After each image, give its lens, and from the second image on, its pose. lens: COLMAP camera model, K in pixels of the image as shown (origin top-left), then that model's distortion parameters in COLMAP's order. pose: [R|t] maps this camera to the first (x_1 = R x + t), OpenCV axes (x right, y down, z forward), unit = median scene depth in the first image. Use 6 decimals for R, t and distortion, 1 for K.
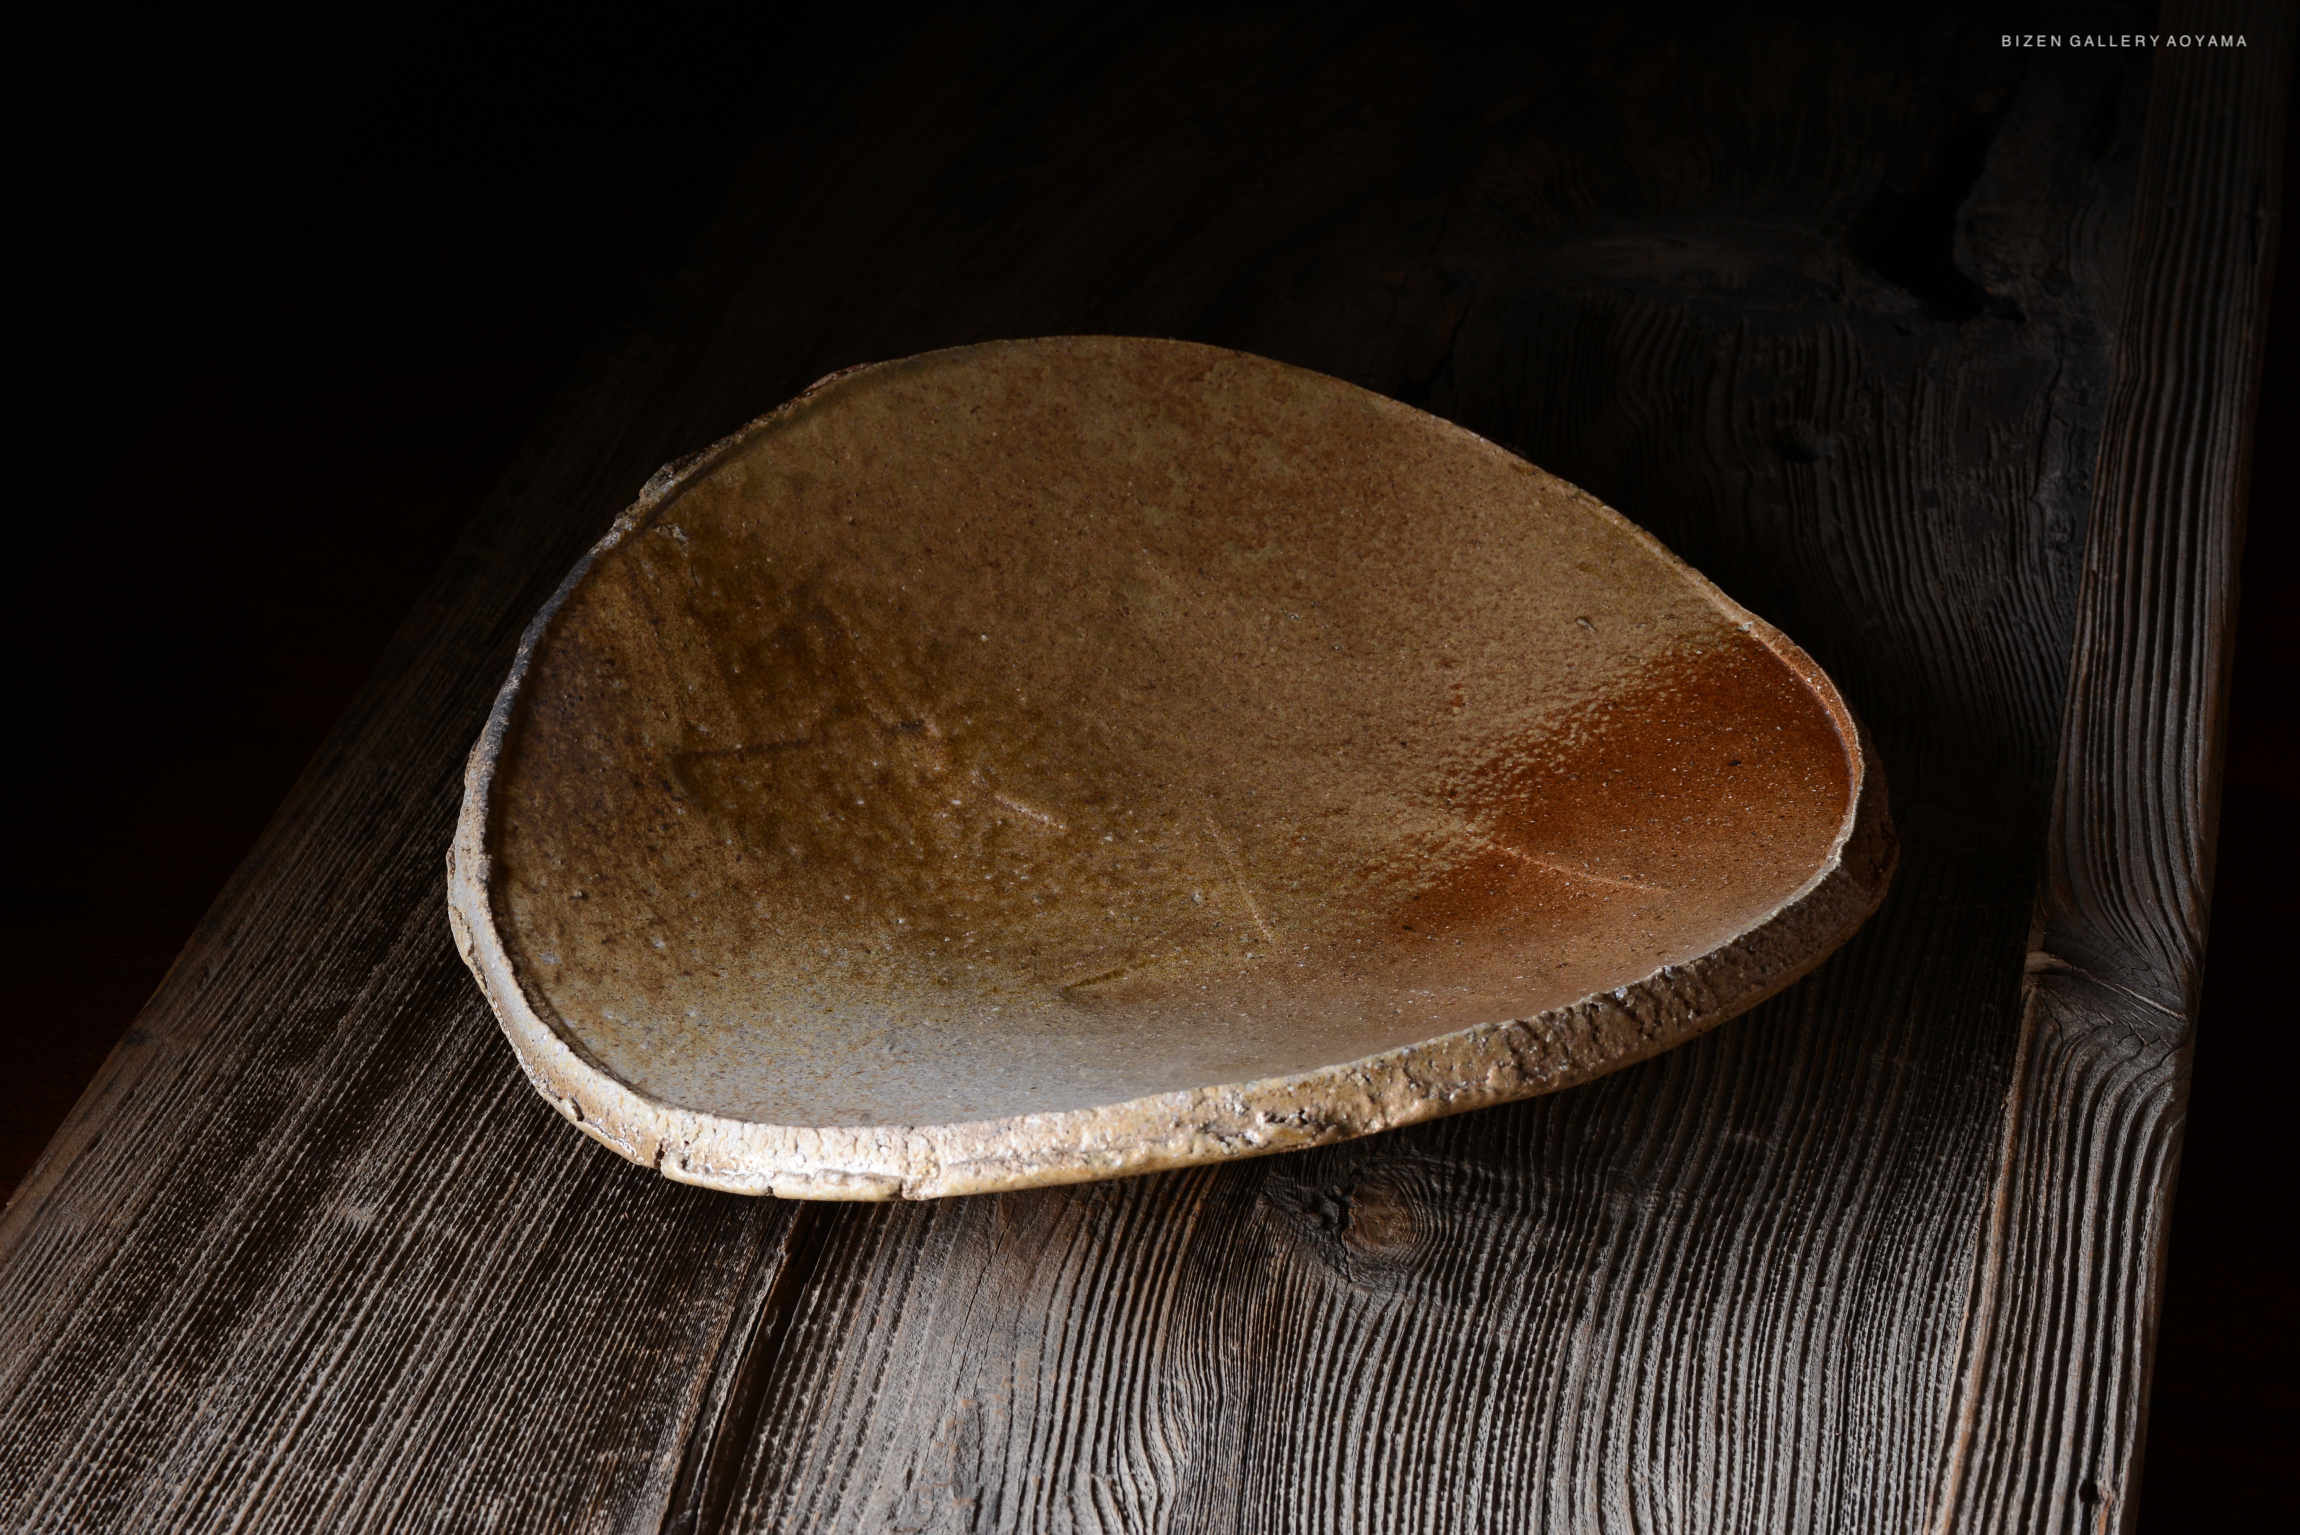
lens RADIAL K [[4650.4, 0, 1150.0], [0, 4650.4, 767.5], [0, 0, 1]] dist [0.068340, 0.131247]
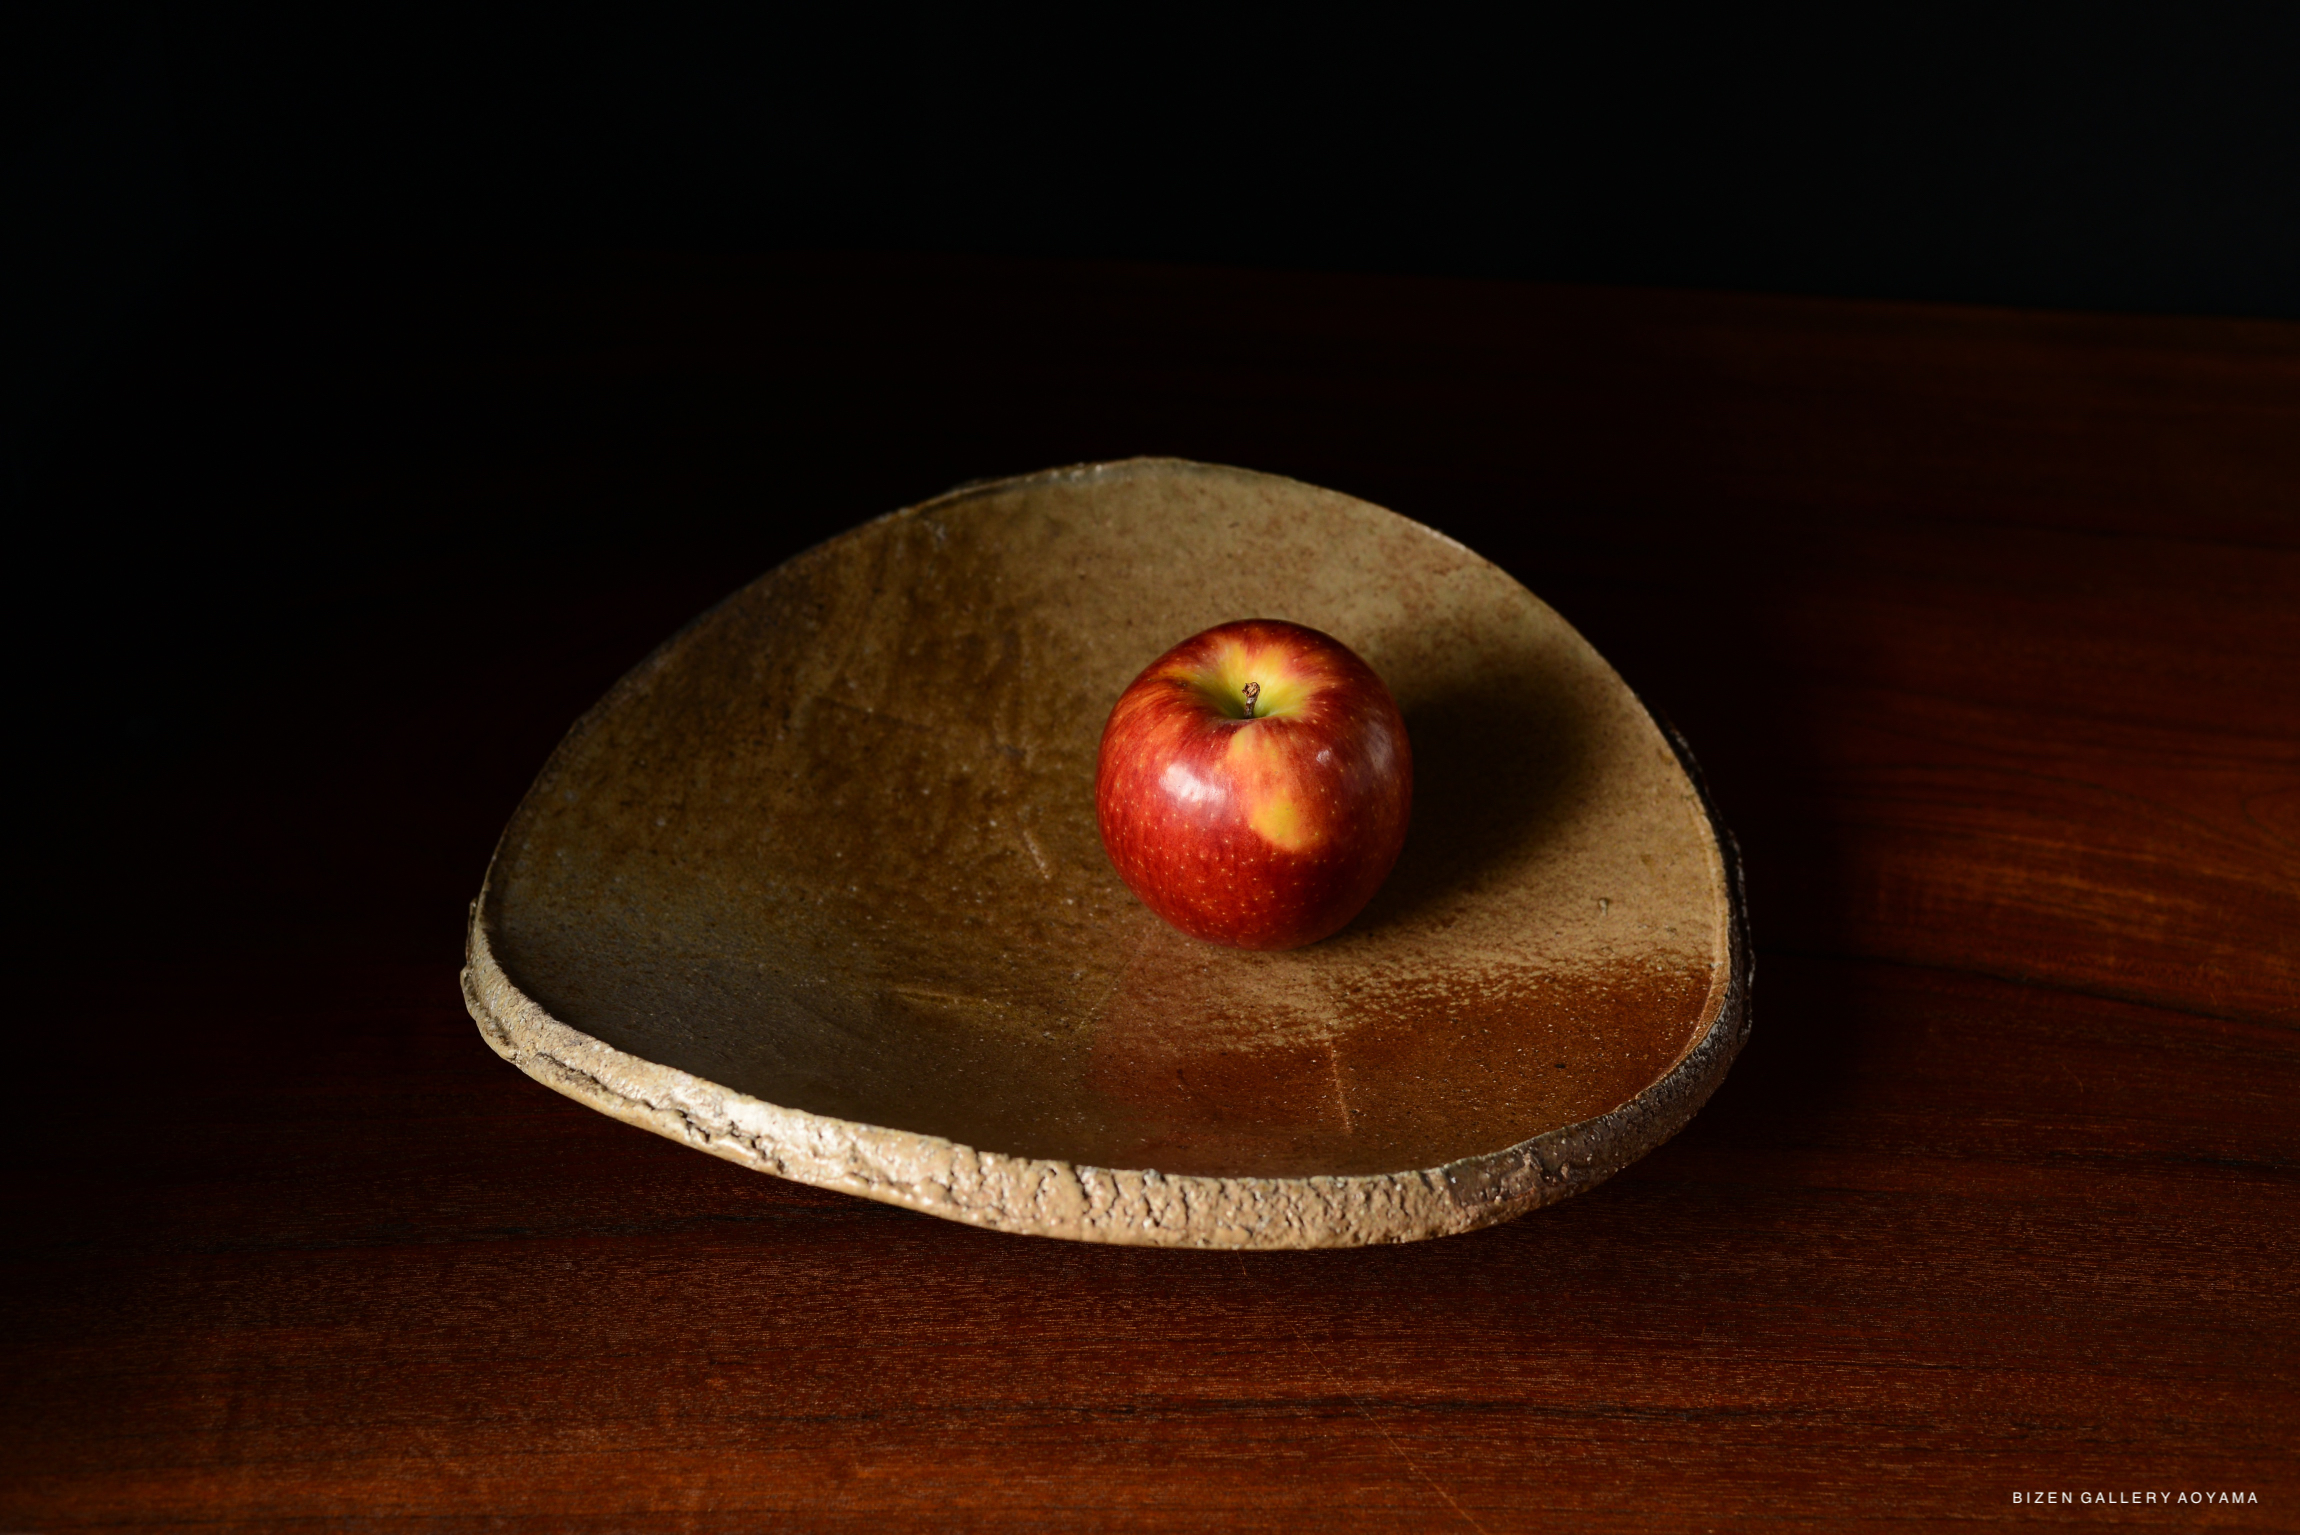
lens RADIAL K [[3361.2, 0, 1141.6], [0, 3361.2, 840.1], [0, 0, 1]] dist [-0.079225, -0.002903]
pose [[0.779802, 0.373885, -0.502114, 0.407128], [-0.368530, 0.922526, 0.114592, -0.097769], [0.506058, 0.095685, 0.857176, 0.319377]]
